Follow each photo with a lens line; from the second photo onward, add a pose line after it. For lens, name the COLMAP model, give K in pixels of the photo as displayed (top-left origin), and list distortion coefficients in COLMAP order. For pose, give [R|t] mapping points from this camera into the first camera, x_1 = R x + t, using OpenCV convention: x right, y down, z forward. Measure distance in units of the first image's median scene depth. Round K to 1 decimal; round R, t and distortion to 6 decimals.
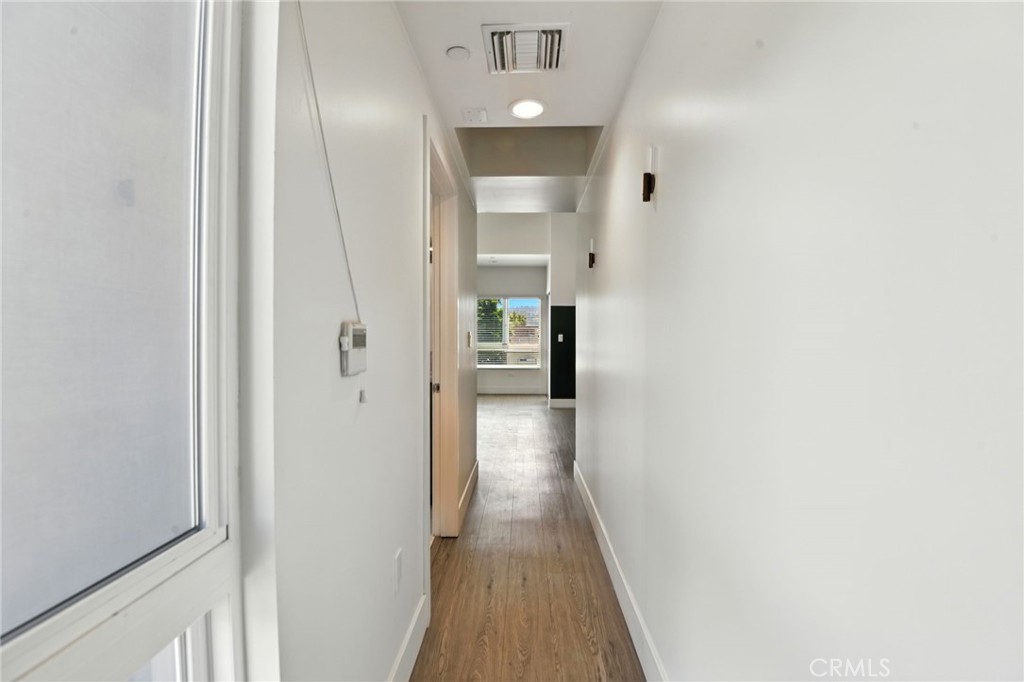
lens RADIAL K [[481.8, 0, 512.5], [0, 481.8, 331.4], [0, 0, 1]] dist [-0.019361, -0.007857]
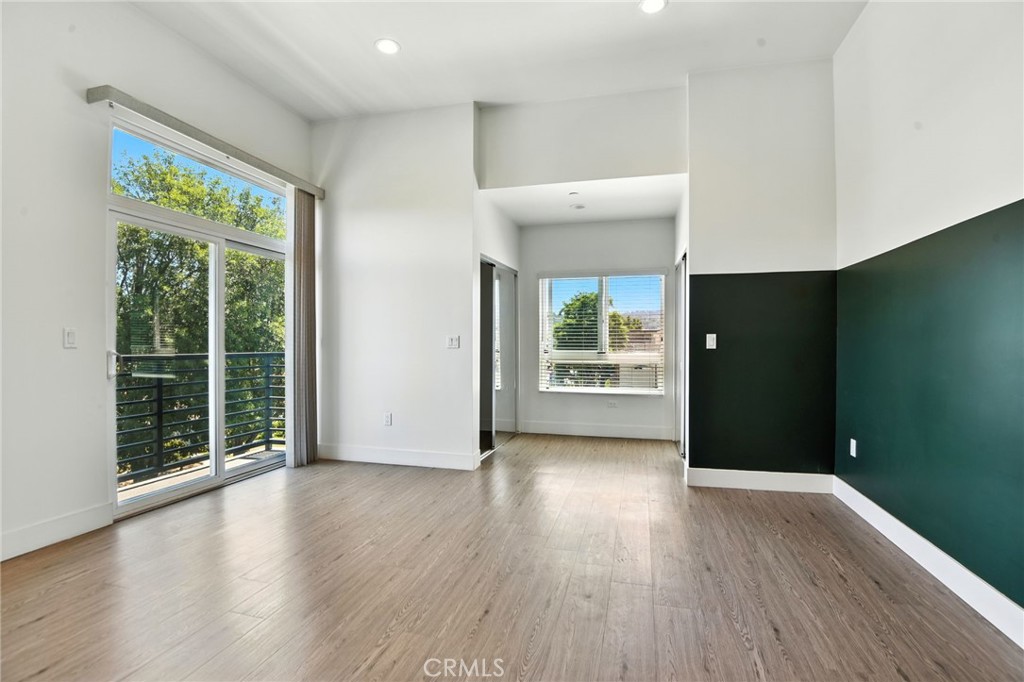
lens RADIAL K [[481.8, 0, 517.0], [0, 481.8, 346.6], [0, 0, 1]] dist [-0.019361, -0.007857]
pose [[0.974528, 0.002860, -0.224247, 0.015244], [0.001230, 0.999835, 0.018100, 0.008404], [0.224262, -0.017914, 0.974364, 0.403582]]
